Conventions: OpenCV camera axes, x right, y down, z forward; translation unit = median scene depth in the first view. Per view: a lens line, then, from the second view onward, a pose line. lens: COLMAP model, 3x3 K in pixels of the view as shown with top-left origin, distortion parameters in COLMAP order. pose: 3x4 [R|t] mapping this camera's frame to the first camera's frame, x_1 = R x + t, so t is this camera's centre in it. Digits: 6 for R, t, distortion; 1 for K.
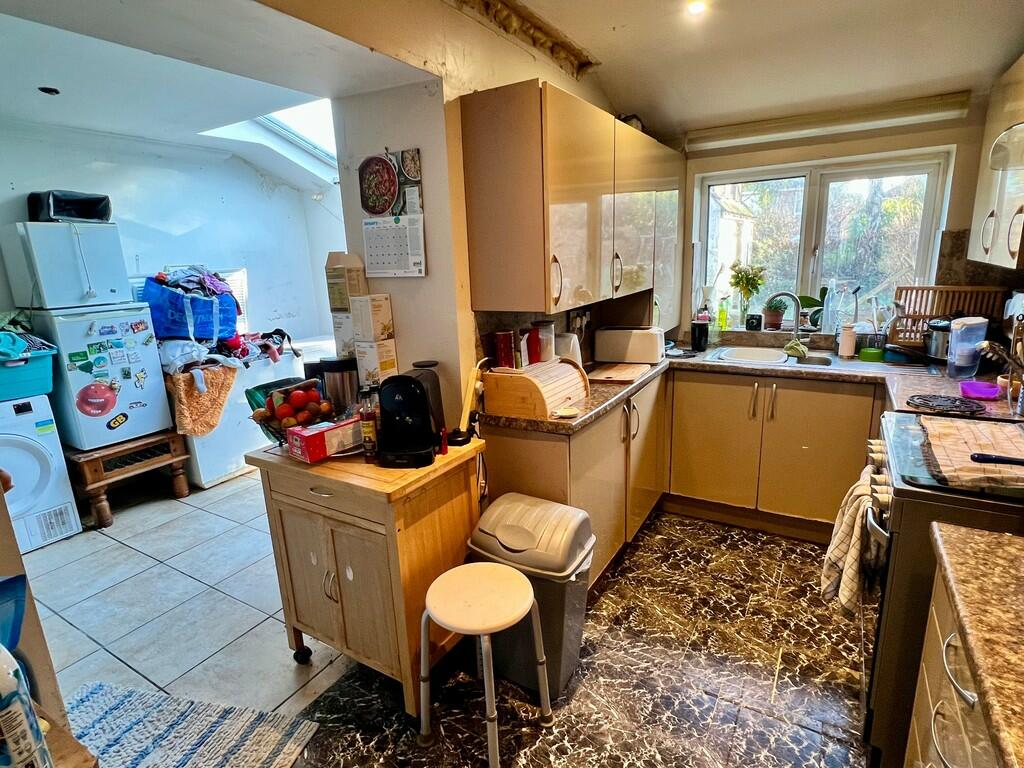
lens RADIAL K [[534.9, 0, 510.8], [0, 534.9, 381.9], [0, 0, 1]] dist [-0.000499, -0.001258]
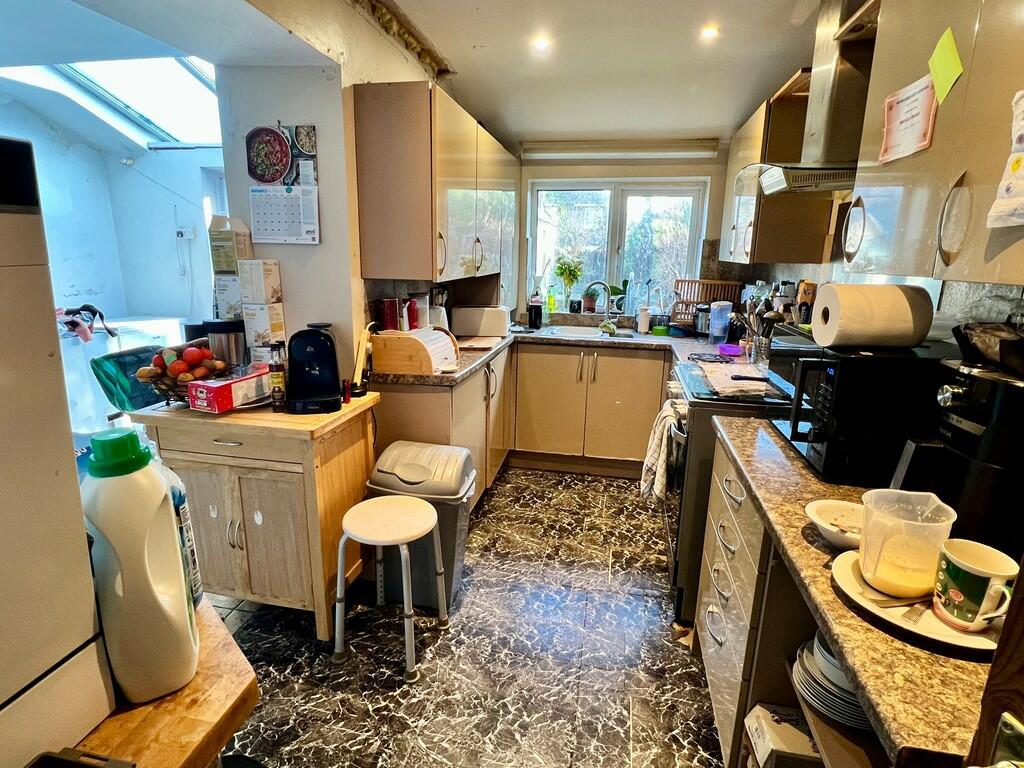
lens RADIAL K [[534.9, 0, 509.1], [0, 534.9, 380.3], [0, 0, 1]] dist [-0.000499, -0.001258]
pose [[0.940671, -0.020571, 0.338696, -0.163879], [0.021442, 0.999769, 0.001169, 0.083243], [-0.338642, 0.006163, 0.940895, -0.146140]]
